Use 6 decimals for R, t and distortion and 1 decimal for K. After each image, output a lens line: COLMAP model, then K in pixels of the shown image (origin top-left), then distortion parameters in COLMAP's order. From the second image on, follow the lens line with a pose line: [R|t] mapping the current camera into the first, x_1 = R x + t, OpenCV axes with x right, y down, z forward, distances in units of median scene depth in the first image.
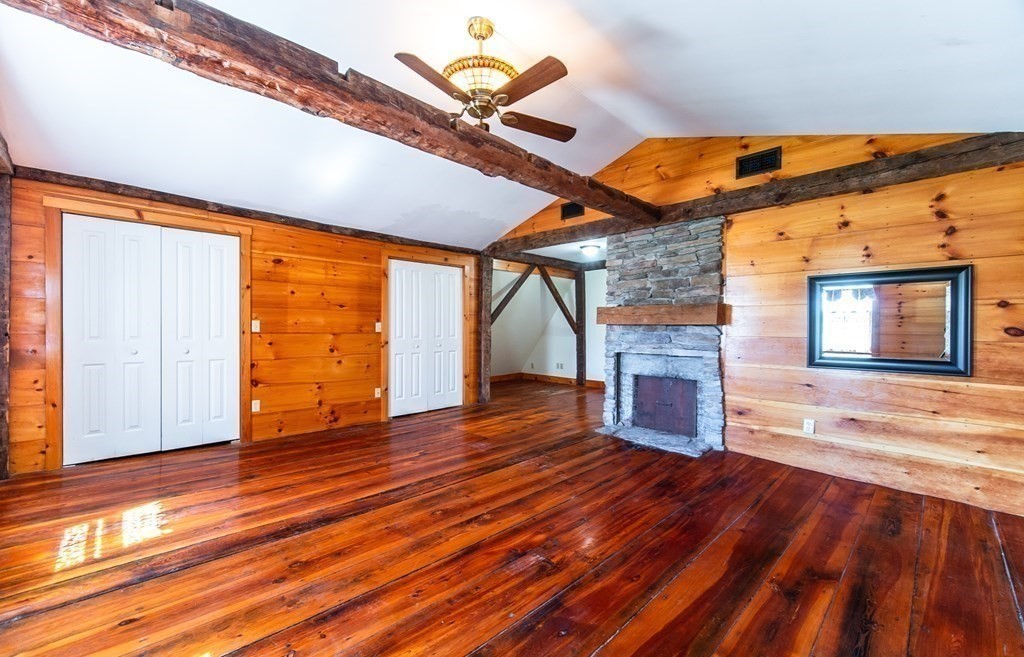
lens RADIAL K [[397.9, 0, 506.3], [0, 397.9, 330.4], [0, 0, 1]] dist [-0.000398, -0.000986]
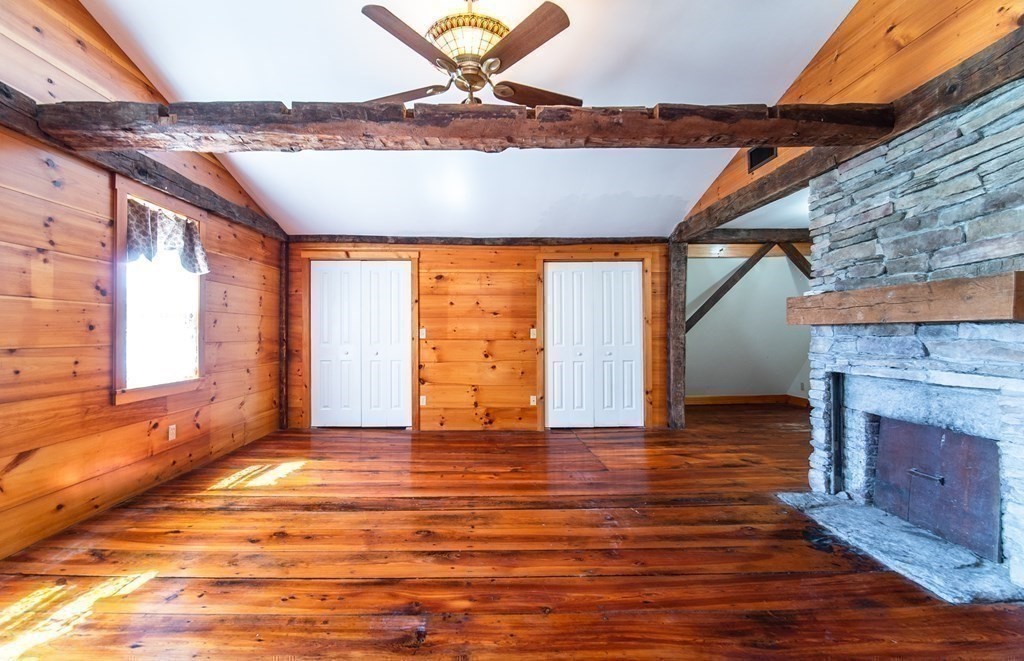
lens RADIAL K [[411.1, 0, 508.2], [0, 411.1, 331.7], [0, 0, 1]] dist [-0.000717, -0.000869]
pose [[0.740975, -0.013000, -0.671407, 0.390768], [0.003706, 0.999877, -0.015270, 0.003658], [0.671523, 0.008826, 0.740931, 0.264226]]
